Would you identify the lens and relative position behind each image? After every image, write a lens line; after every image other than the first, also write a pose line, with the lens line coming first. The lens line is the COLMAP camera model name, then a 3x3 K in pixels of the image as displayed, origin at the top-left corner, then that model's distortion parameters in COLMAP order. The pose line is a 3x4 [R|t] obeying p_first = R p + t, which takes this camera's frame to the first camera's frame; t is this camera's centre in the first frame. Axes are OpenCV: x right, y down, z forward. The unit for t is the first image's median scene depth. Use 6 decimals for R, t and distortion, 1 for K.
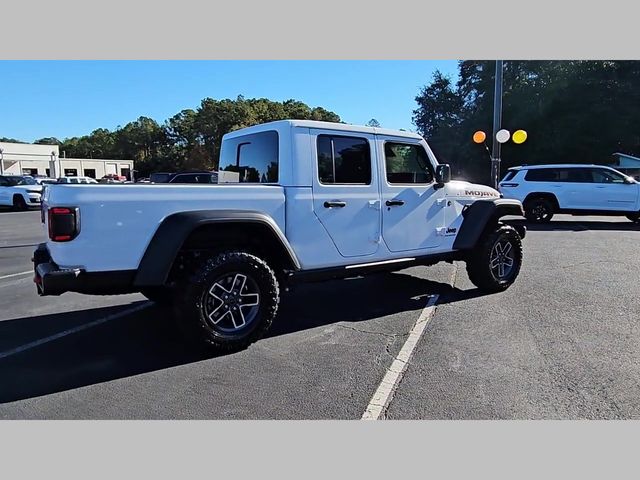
lens RADIAL K [[430.4, 0, 317.8], [0, 430.4, 239.7], [0, 0, 1]] dist [0.004369, 0.000940]
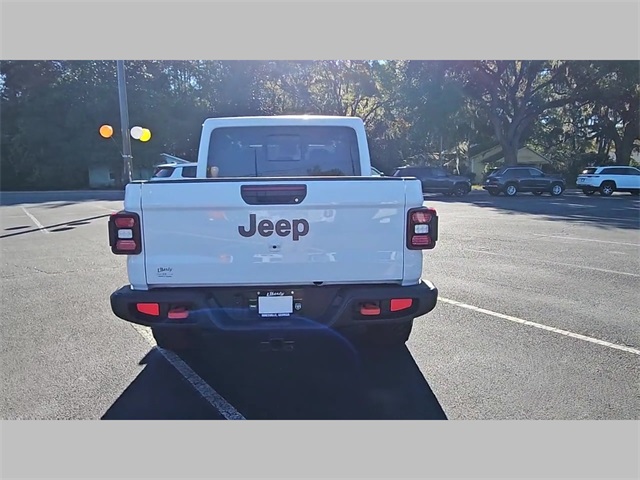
lens RADIAL K [[429.8, 0, 312.6], [0, 429.8, 238.1], [0, 0, 1]] dist [0.004183, 0.000739]
pose [[0.531557, -0.122766, 0.838079, -0.805779], [0.120206, 0.990360, 0.068831, -0.056355], [-0.838450, 0.064154, 0.541190, 0.419592]]
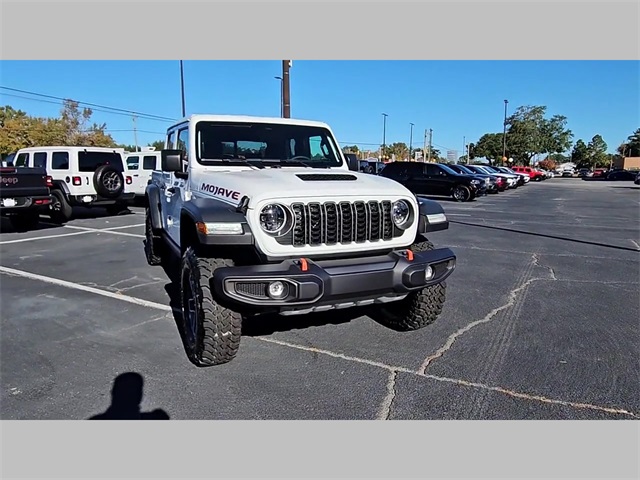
lens RADIAL K [[450.4, 0, 317.8], [0, 450.4, 240.4], [0, 0, 1]] dist [0.002999, -0.001077]
pose [[-0.154904, 0.152360, -0.976110, 1.067925], [-0.137552, 0.975086, 0.174029, -0.183010], [0.978307, 0.161224, -0.130087, 1.343201]]
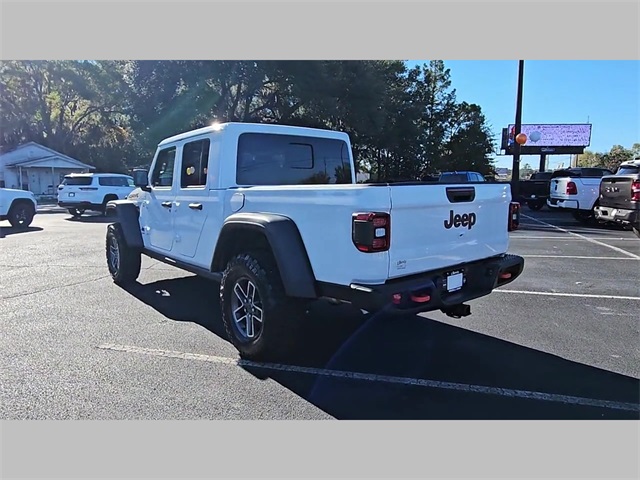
lens RADIAL K [[427.3, 0, 309.7], [0, 427.3, 240.5], [0, 0, 1]] dist [0.001299, 0.002499]
pose [[-0.081043, -0.125447, 0.988785, -1.005471], [0.139827, 0.980806, 0.135895, -0.121168], [-0.986854, 0.149272, -0.061947, 0.938430]]
